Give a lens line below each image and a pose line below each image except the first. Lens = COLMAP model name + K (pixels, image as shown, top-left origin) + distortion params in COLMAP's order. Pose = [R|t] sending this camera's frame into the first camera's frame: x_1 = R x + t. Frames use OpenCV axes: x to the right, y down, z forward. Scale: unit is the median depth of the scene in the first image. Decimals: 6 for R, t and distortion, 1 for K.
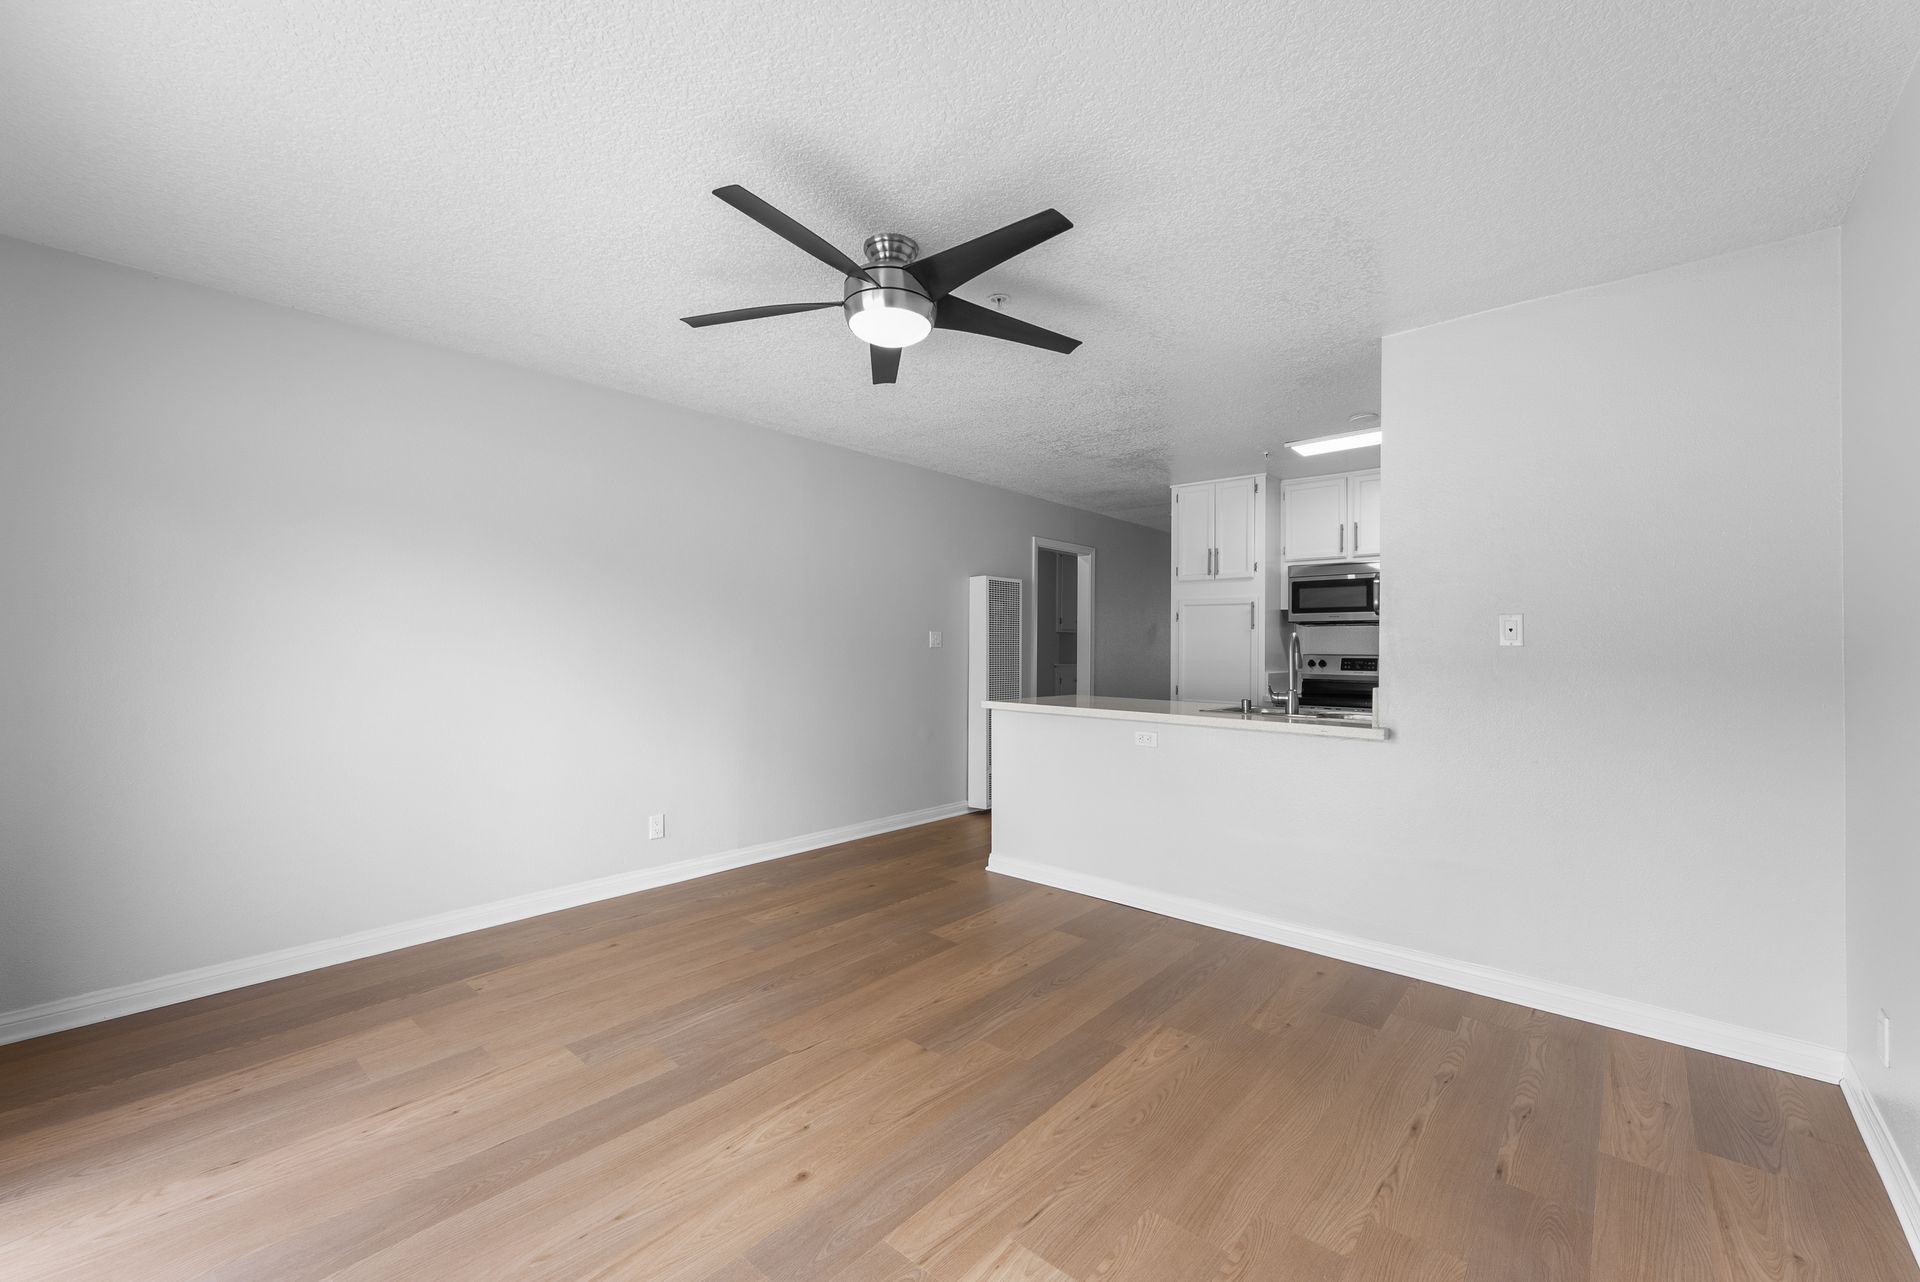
lens RADIAL K [[773.9, 0, 960.0], [0, 773.9, 641.0], [0, 0, 1]] dist [0.000655, -0.000023]
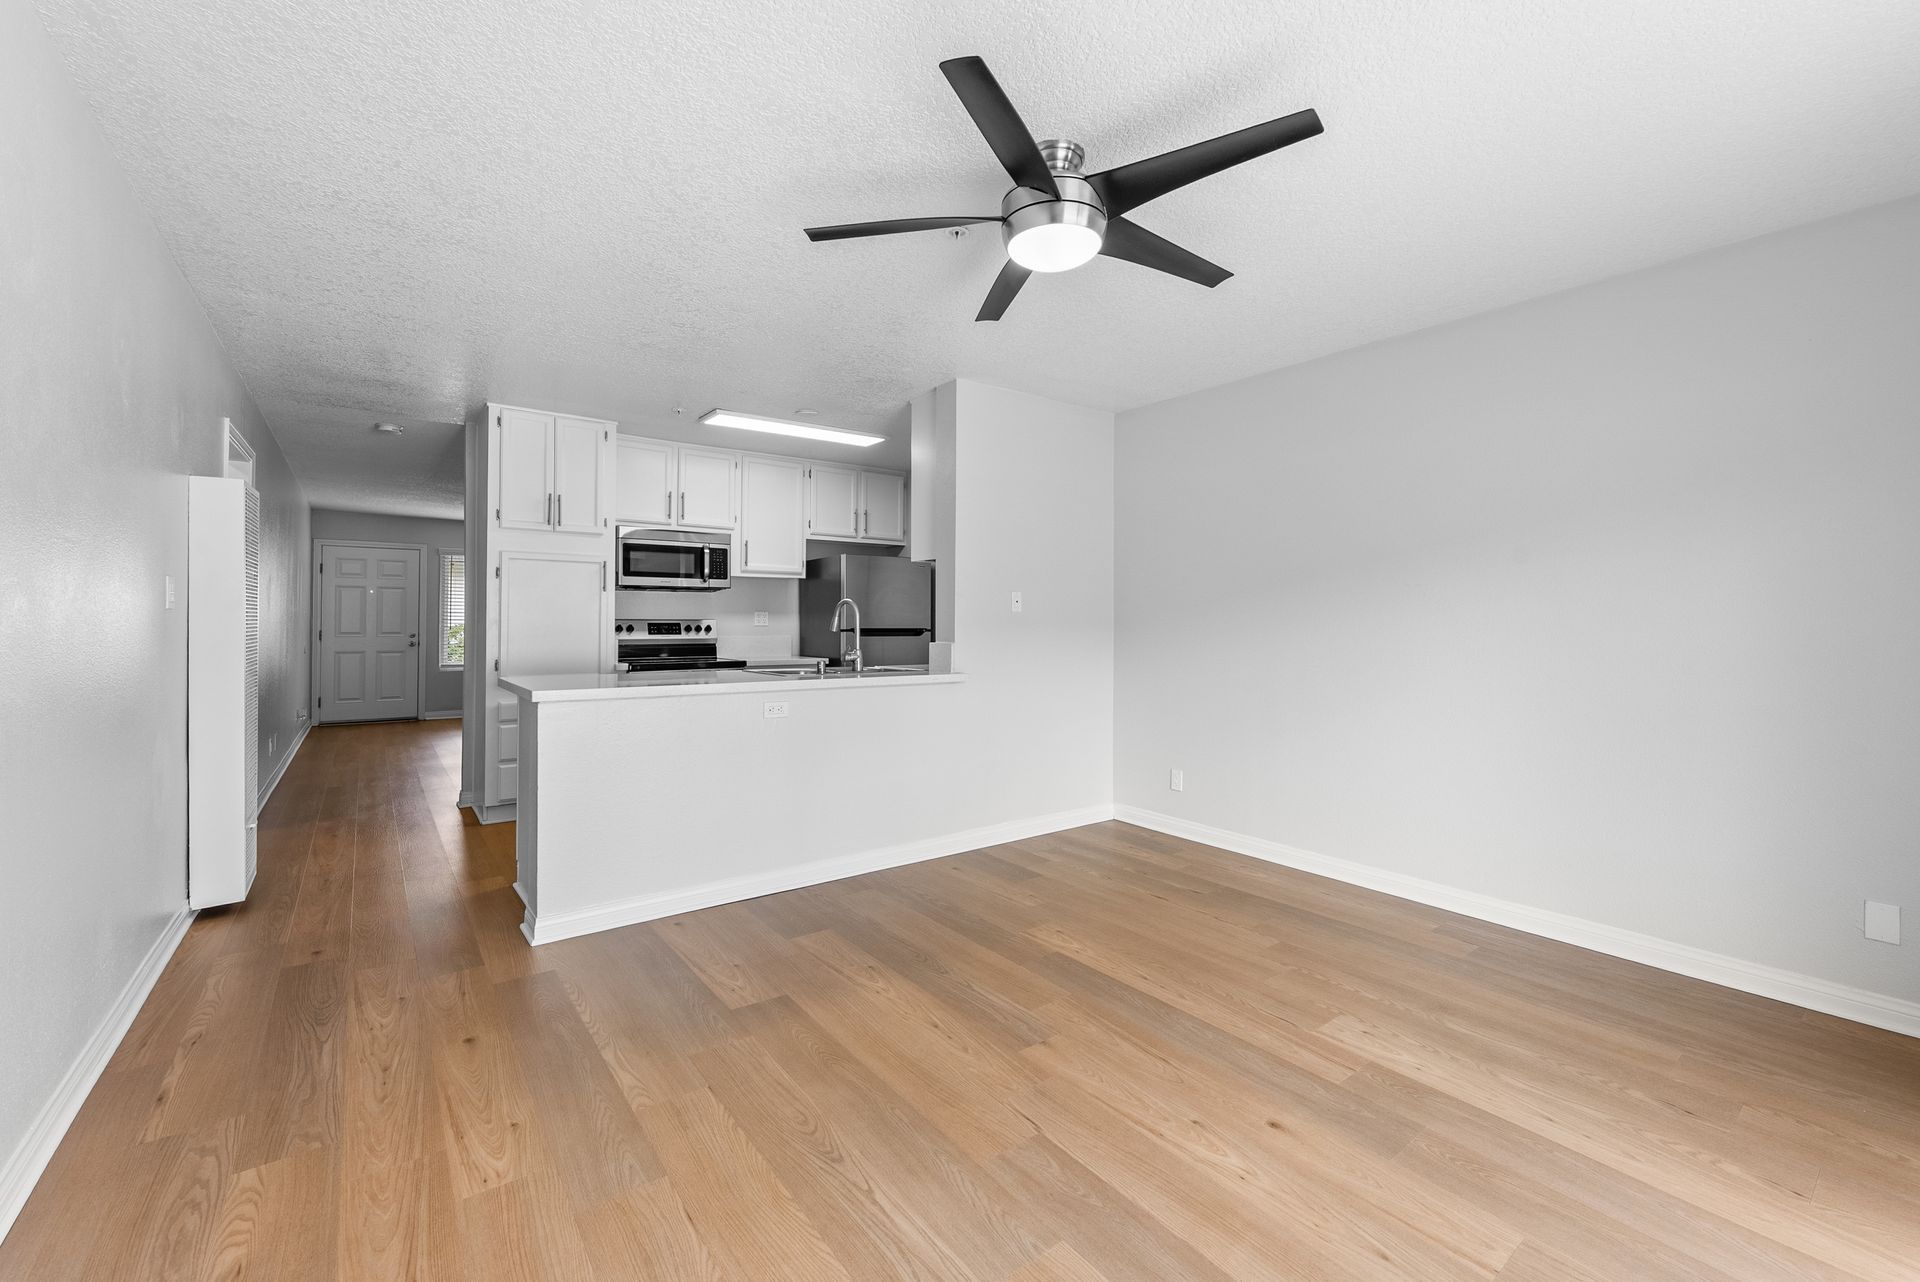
lens RADIAL K [[787.4, 0, 961.3], [0, 787.4, 618.7], [0, 0, 1]] dist [0.001043, 0.000119]
pose [[0.199568, -0.003762, 0.979877, -0.774688], [-0.012536, 0.999901, 0.006392, 0.009622], [-0.979804, -0.013559, 0.199502, 0.713377]]
